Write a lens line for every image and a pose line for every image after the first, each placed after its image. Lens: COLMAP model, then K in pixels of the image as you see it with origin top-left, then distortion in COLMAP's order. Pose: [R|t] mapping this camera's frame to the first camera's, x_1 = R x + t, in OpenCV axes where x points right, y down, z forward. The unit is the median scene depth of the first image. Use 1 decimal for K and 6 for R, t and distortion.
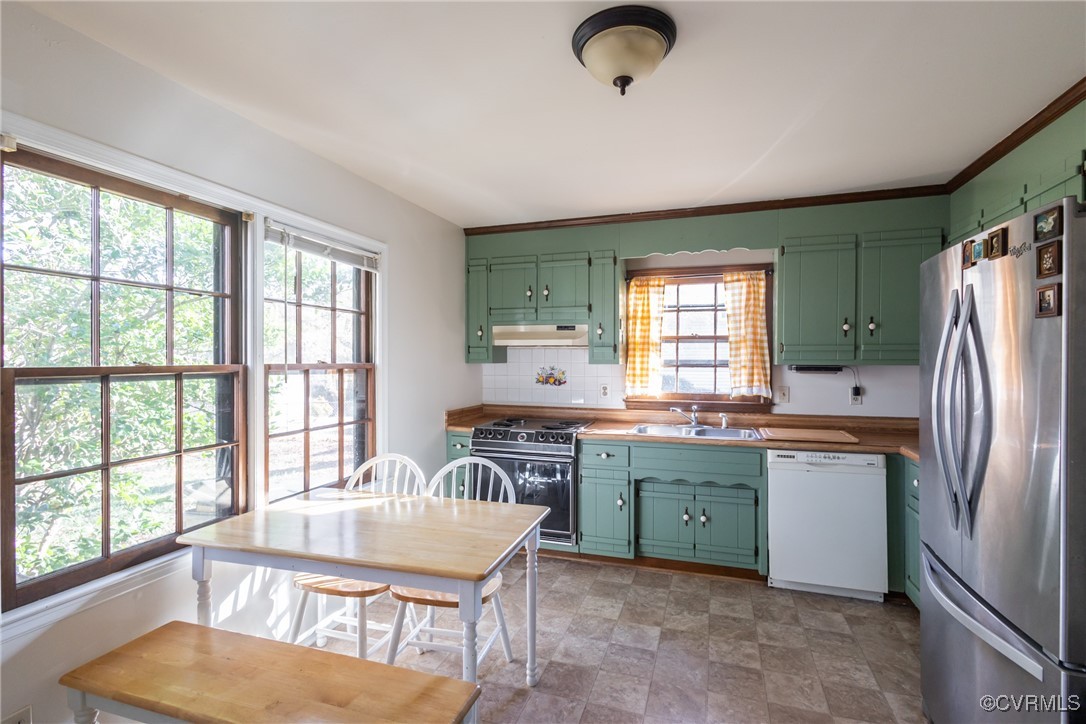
lens RADIAL K [[502.3, 0, 546.5], [0, 502.3, 355.8], [0, 0, 1]] dist [0.002302, 0.000811]
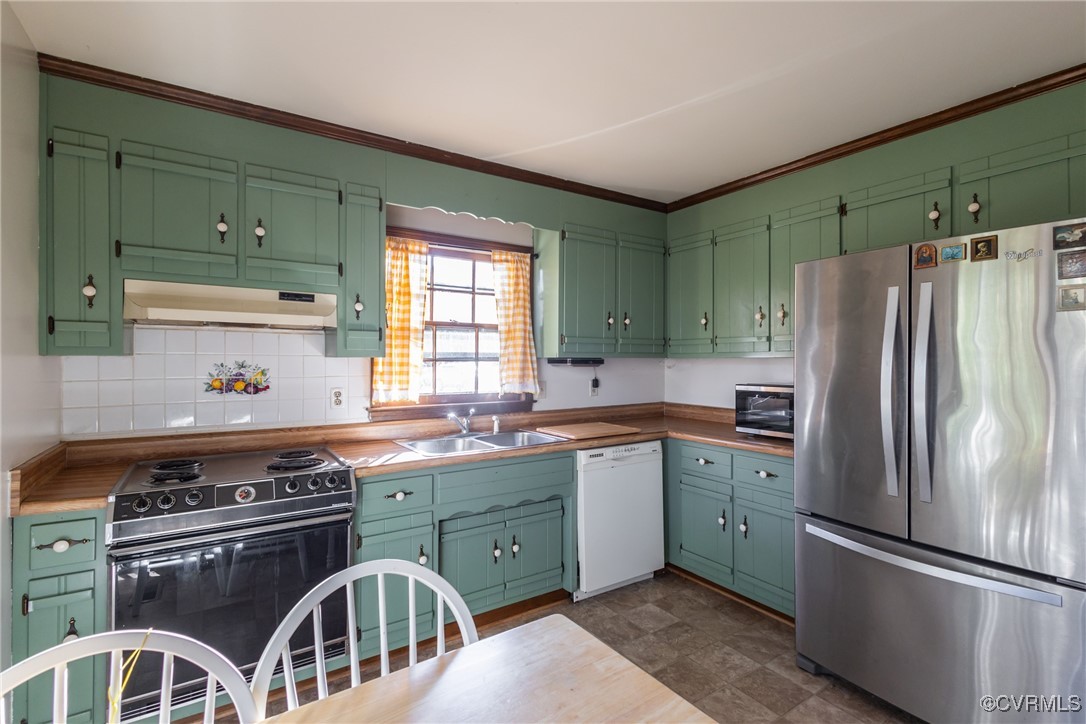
lens RADIAL K [[502.3, 0, 546.5], [0, 502.3, 355.8], [0, 0, 1]] dist [0.002302, 0.000811]
pose [[0.626862, 0.004330, 0.779119, -0.249331], [-0.006454, 0.999979, -0.000365, 0.013566], [-0.779104, -0.004799, 0.626876, 0.398562]]
